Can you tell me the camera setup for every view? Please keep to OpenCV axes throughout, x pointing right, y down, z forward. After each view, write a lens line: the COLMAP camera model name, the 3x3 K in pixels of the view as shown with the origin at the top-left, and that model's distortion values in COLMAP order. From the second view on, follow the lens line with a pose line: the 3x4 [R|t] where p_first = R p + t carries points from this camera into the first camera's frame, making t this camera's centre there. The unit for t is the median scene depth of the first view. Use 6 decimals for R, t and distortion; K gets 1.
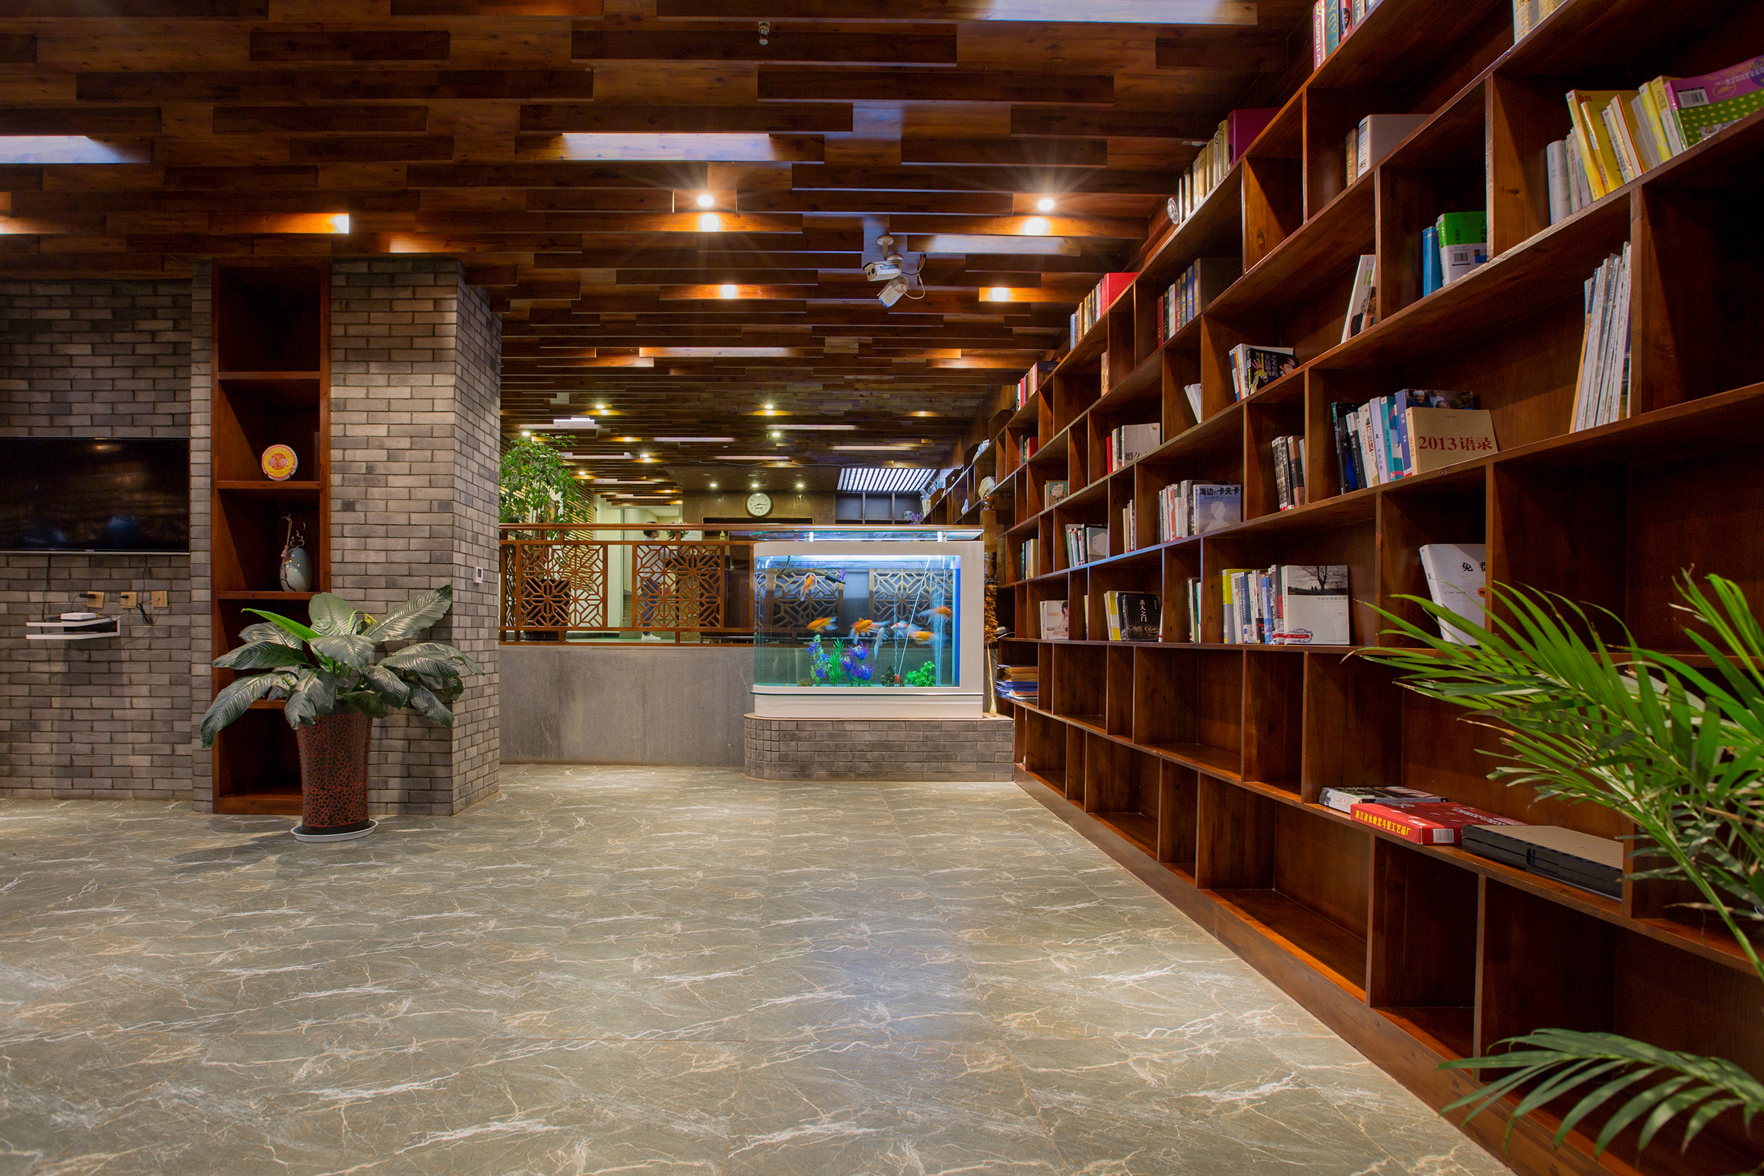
lens RADIAL K [[835.0, 0, 880.3], [0, 835.0, 627.6], [0, 0, 1]] dist [0.000516, 0.000151]
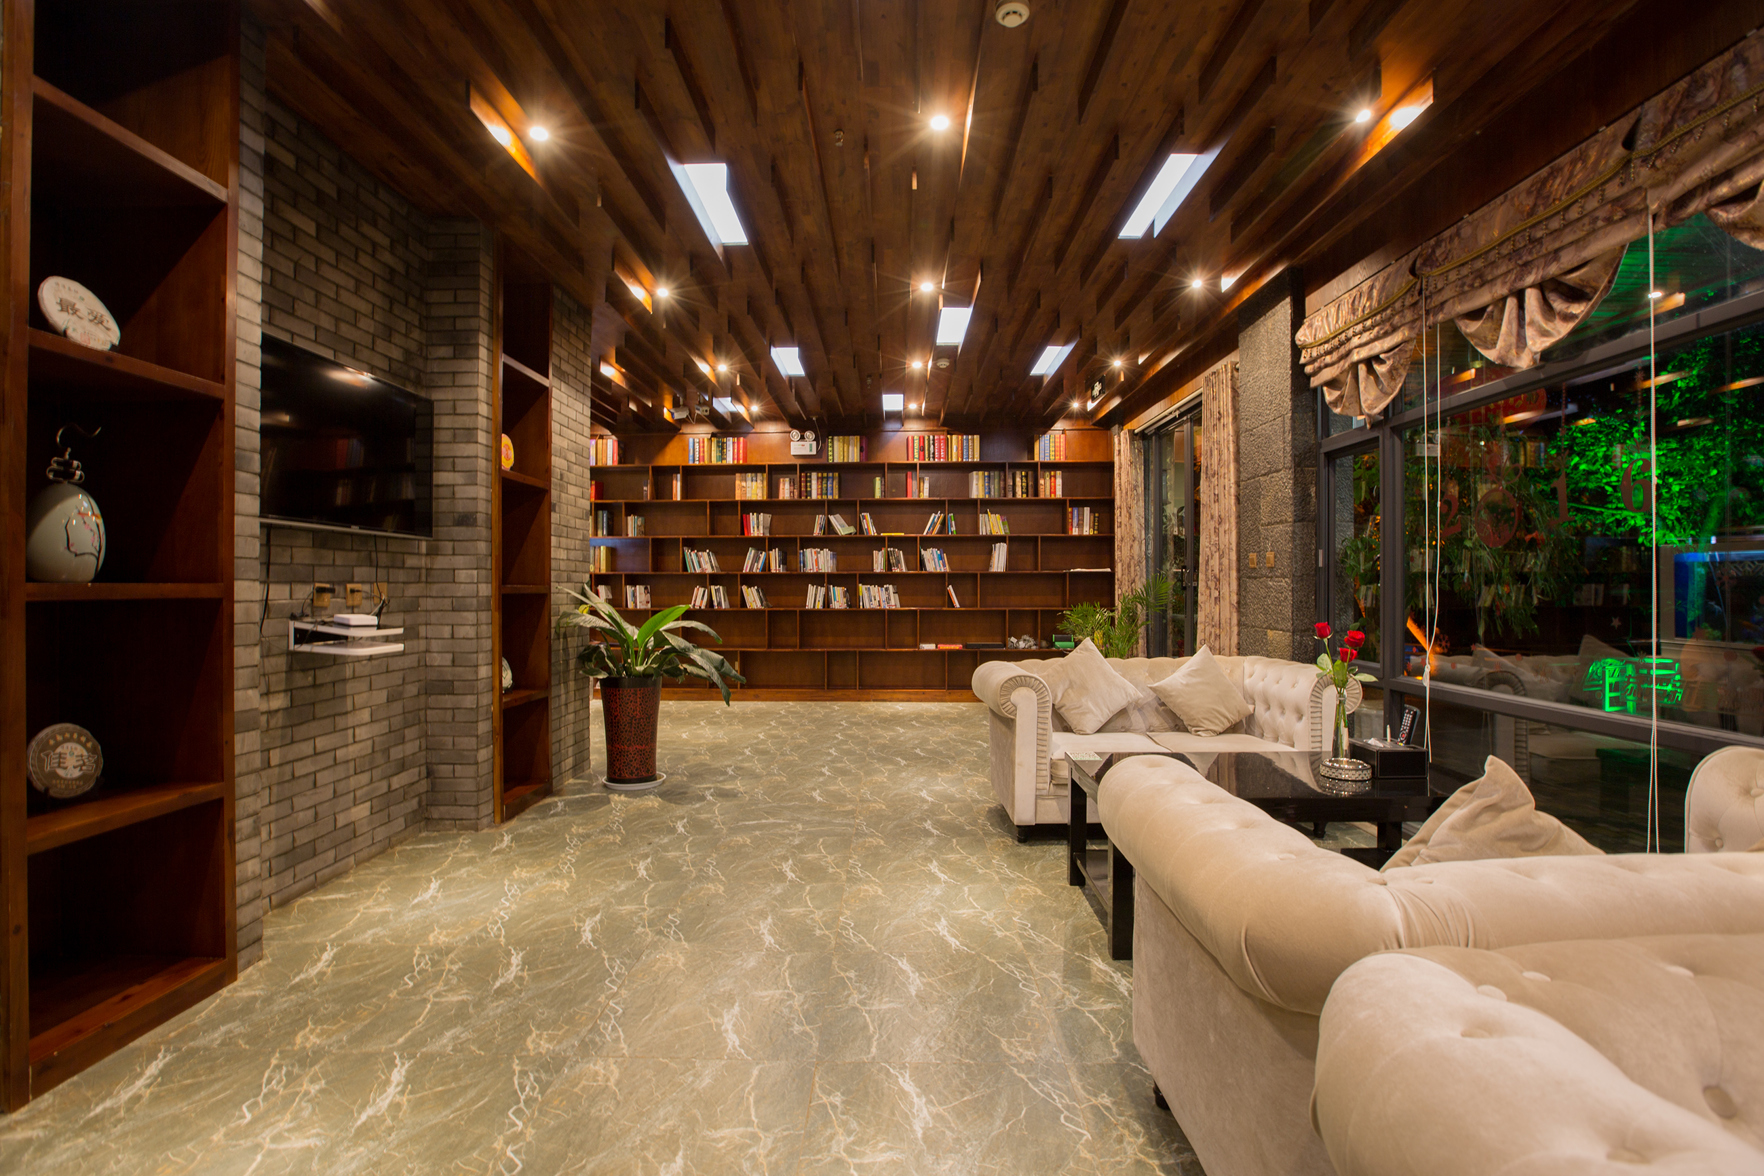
lens RADIAL K [[801.0, 0, 882.0], [0, 801.0, 588.0], [0, 0, 1]] dist [-0.063334, 0.023320]
pose [[-0.001122, -0.007588, 0.999971, -1.579784], [0.004476, 0.999961, 0.007593, -0.042217], [-0.999989, 0.004484, -0.001088, 0.537282]]
